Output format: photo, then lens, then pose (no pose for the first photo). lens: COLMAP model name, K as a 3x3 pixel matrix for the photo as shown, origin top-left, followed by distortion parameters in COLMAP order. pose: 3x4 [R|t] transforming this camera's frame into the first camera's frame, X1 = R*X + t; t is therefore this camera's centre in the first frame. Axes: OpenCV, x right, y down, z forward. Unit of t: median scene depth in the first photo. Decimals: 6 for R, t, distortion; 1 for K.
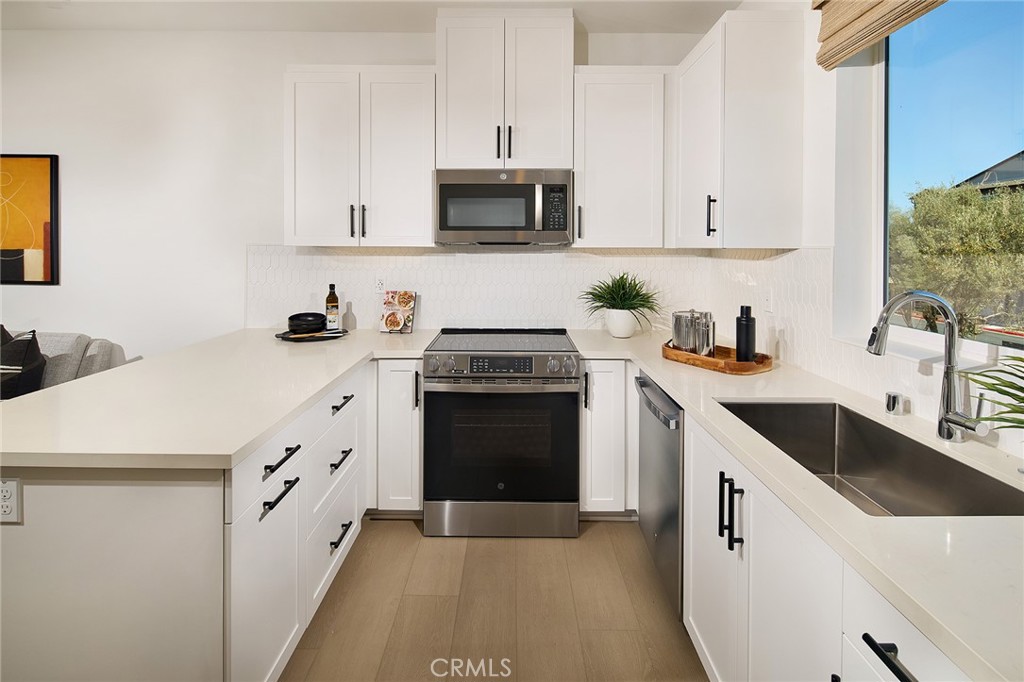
lens RADIAL K [[493.1, 0, 511.9], [0, 493.1, 250.8], [0, 0, 1]] dist [-0.003103, -0.000544]
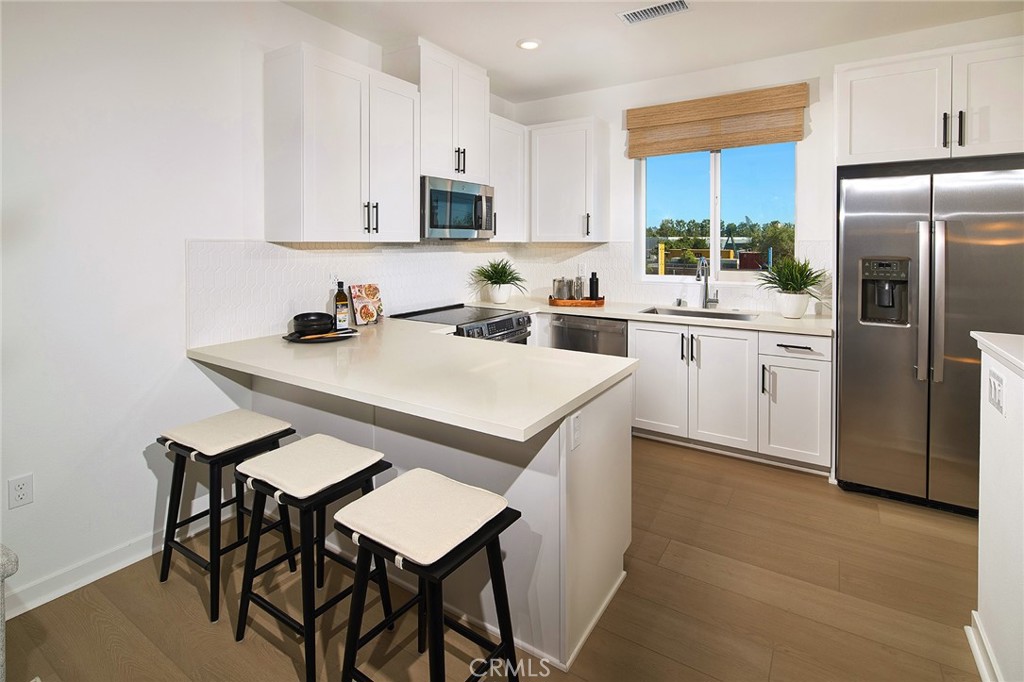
lens RADIAL K [[493.1, 0, 511.9], [0, 493.1, 250.8], [0, 0, 1]] dist [-0.003103, -0.000544]
pose [[0.540267, -0.019998, 0.841256, -0.992189], [0.009558, 0.999799, 0.017629, -0.005658], [-0.841439, -0.001484, 0.540350, 0.182049]]
